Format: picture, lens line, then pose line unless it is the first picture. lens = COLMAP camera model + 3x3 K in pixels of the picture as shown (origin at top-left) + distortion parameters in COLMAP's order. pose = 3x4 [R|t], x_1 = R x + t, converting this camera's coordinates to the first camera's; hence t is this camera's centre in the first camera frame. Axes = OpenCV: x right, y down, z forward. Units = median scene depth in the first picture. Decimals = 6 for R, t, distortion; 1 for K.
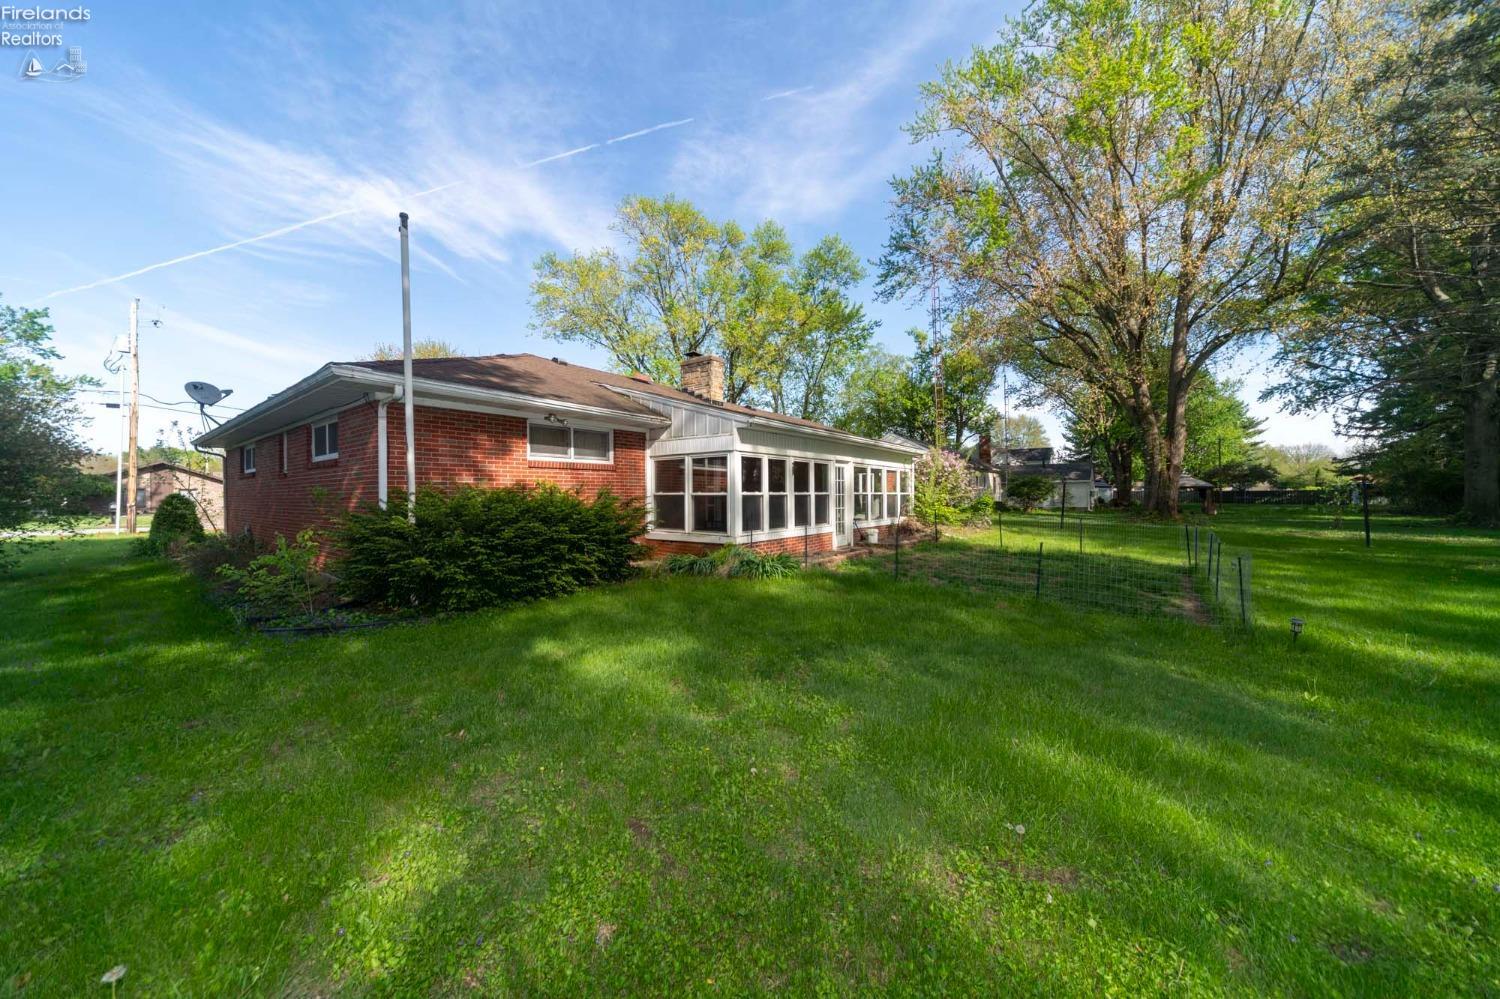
lens RADIAL K [[520.7, 0, 758.1], [0, 520.7, 501.5], [0, 0, 1]] dist [0.000119, -0.000146]
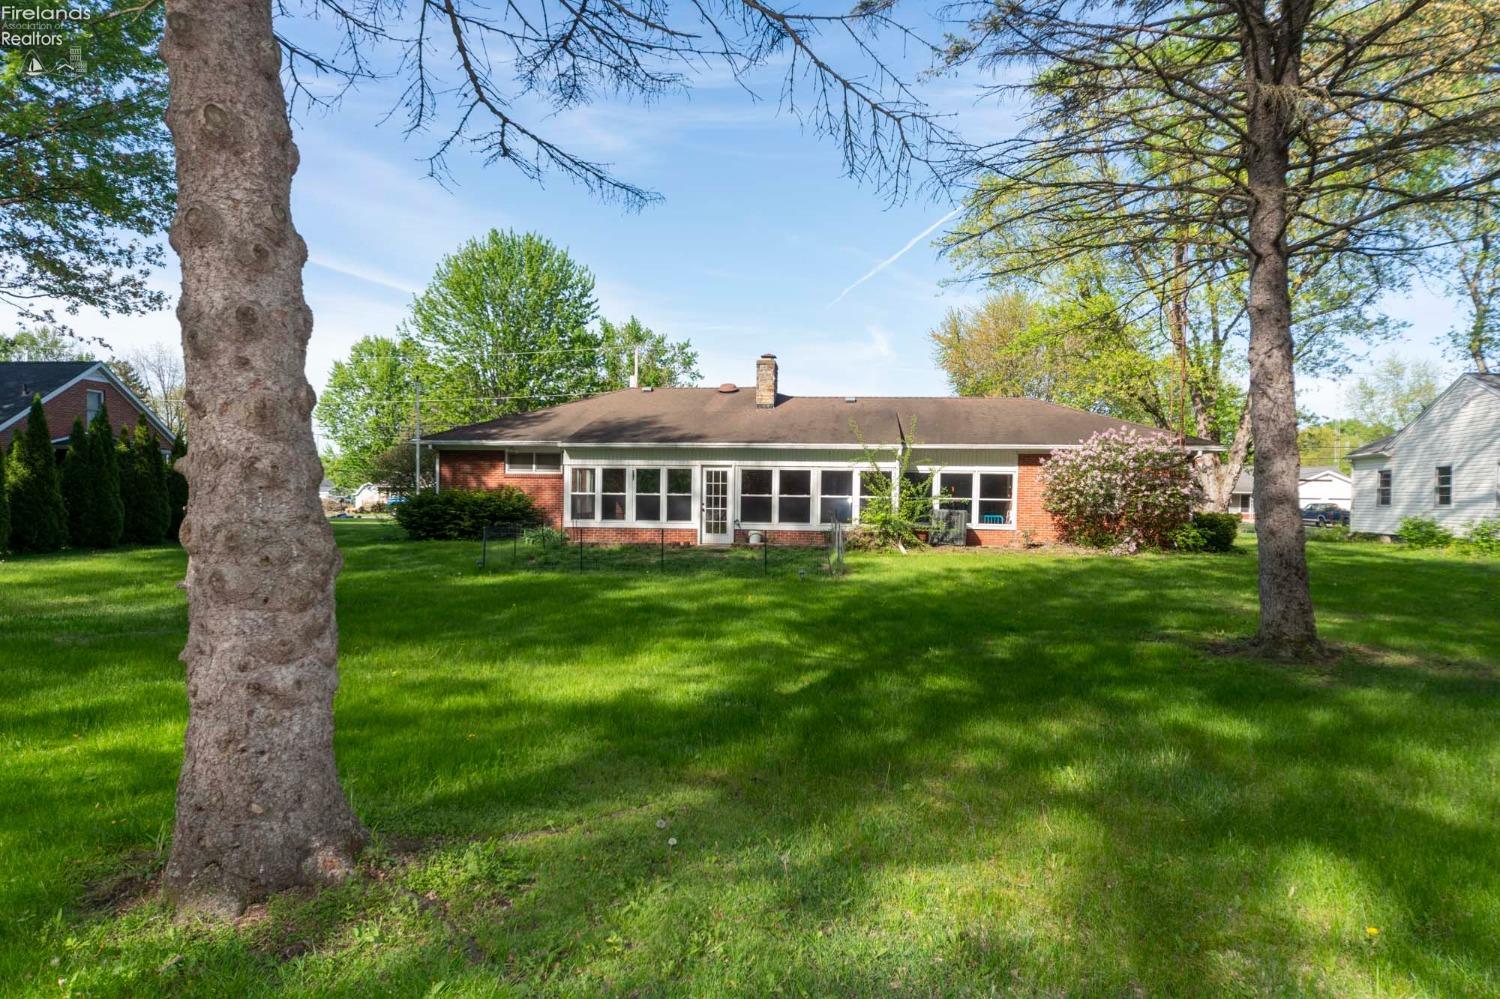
lens RADIAL K [[922.7, 0, 746.2], [0, 922.7, 501.2], [0, 0, 1]] dist [-0.000555, 0.000339]
pose [[0.497117, 0.015337, -0.867548, 1.989972], [-0.024847, 0.999685, 0.003435, -0.011331], [0.867328, 0.019848, 0.497342, 0.102563]]
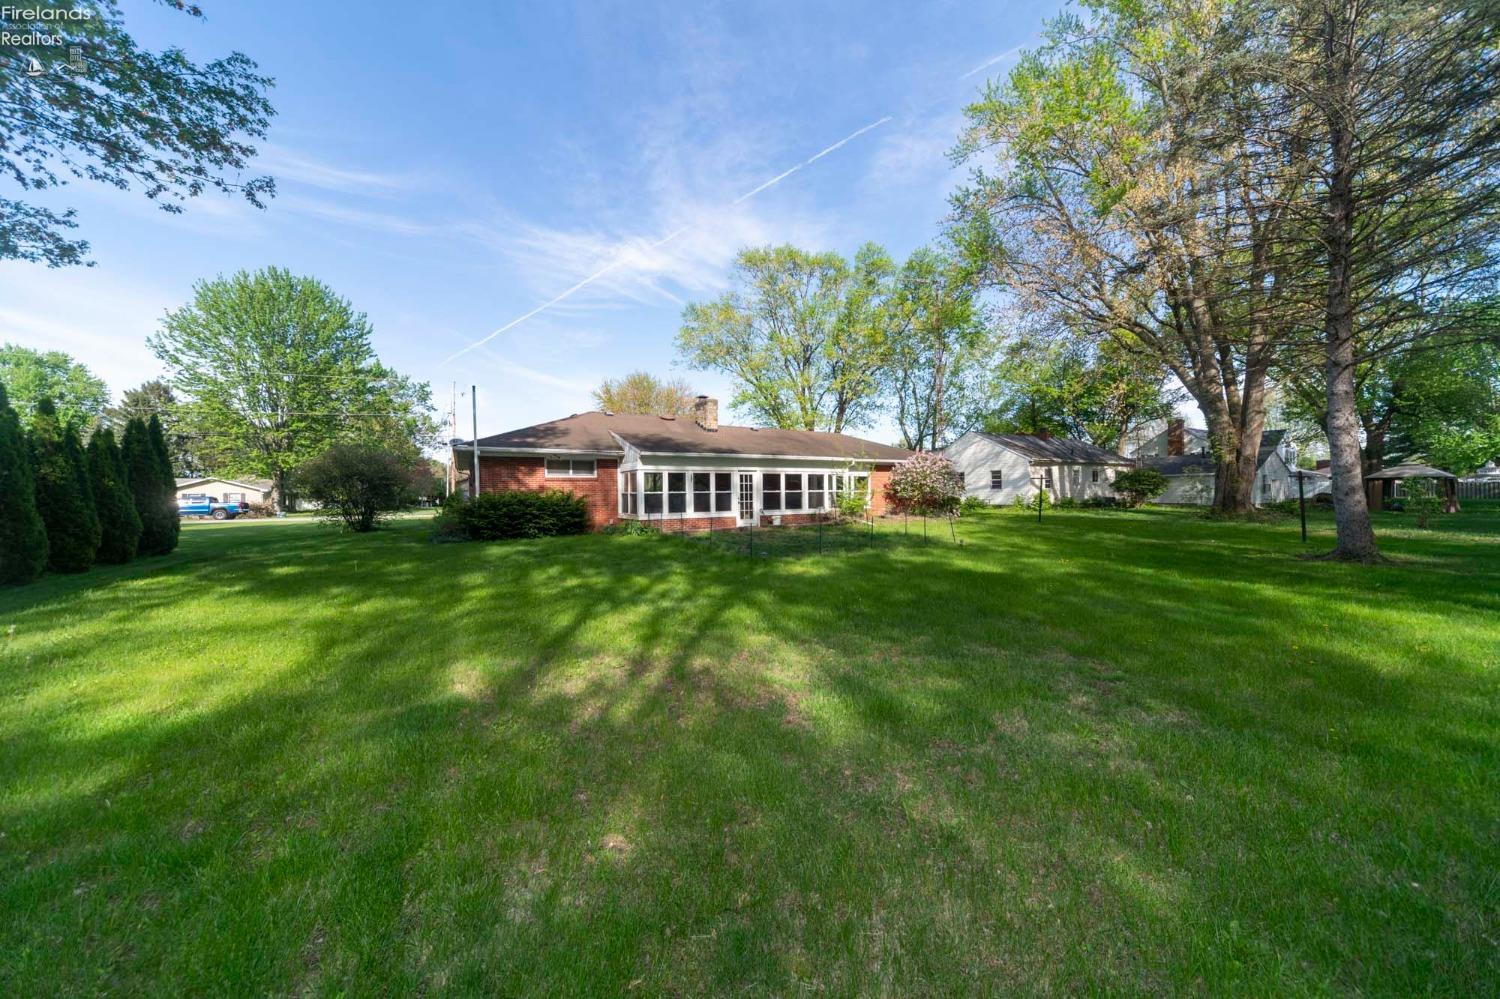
lens RADIAL K [[520.7, 0, 753.8], [0, 520.7, 488.0], [0, 0, 1]] dist [0.000119, -0.000146]
pose [[0.916930, -0.008609, -0.398956, 0.839376], [0.001496, 0.999834, -0.018136, 0.001525], [0.399046, 0.016032, 0.916791, -0.416918]]
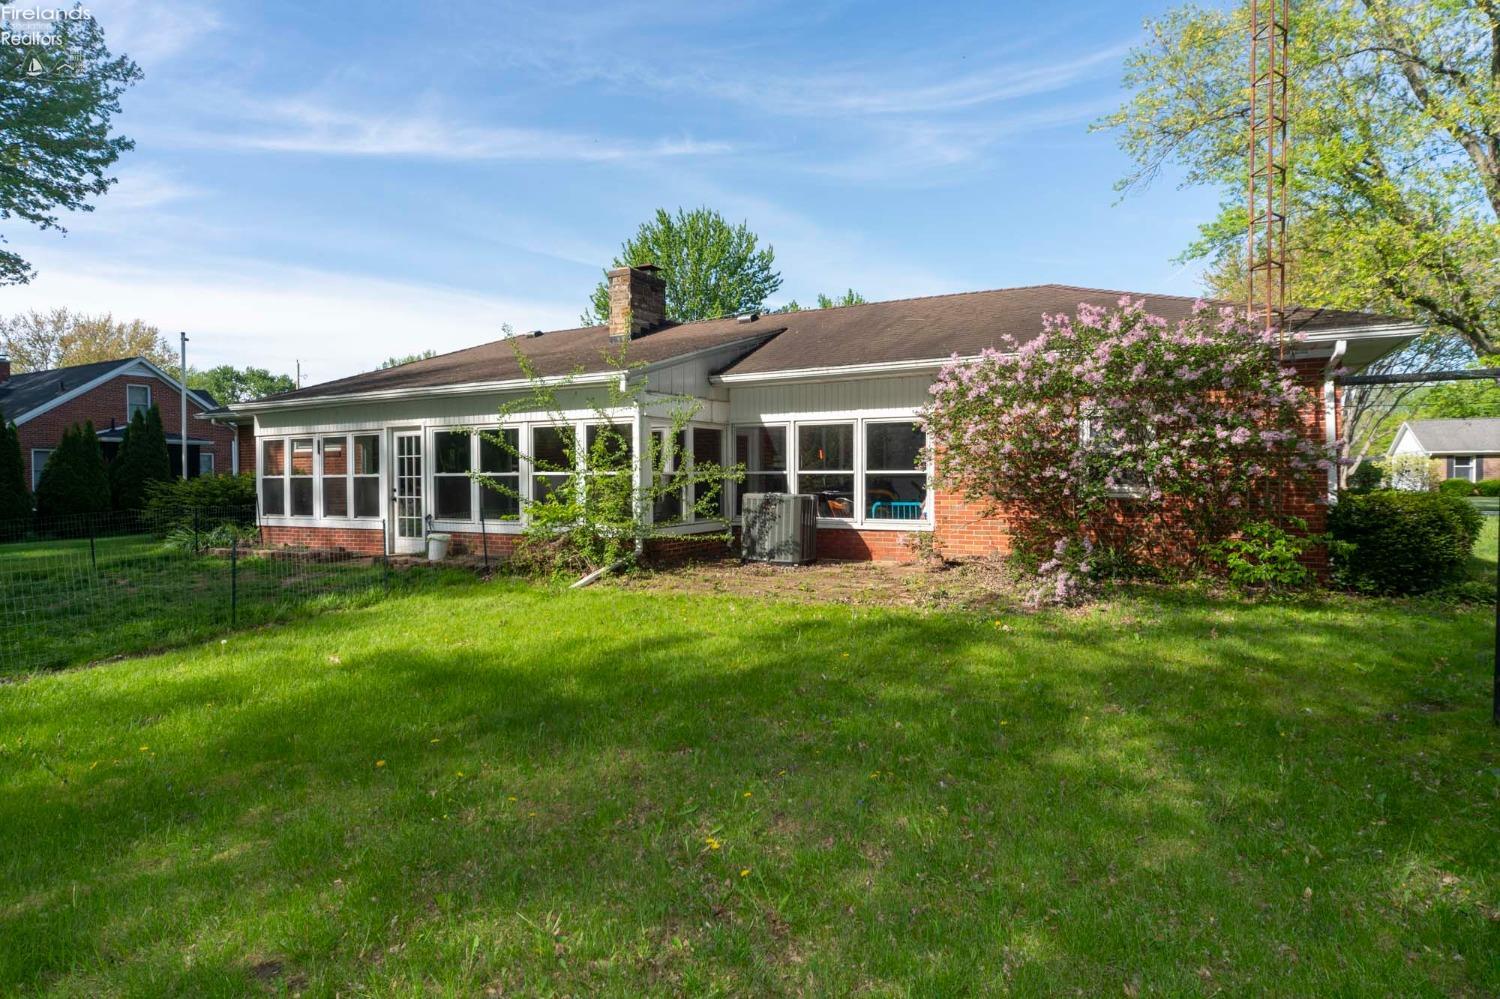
lens RADIAL K [[817.0, 0, 754.5], [0, 817.0, 487.7], [0, 0, 1]] dist [0.004432, 0.000423]
pose [[0.136319, 0.019137, -0.990480, 1.354797], [-0.003211, 0.999817, 0.018876, -0.021741], [0.990660, 0.000607, 0.136355, 1.388422]]
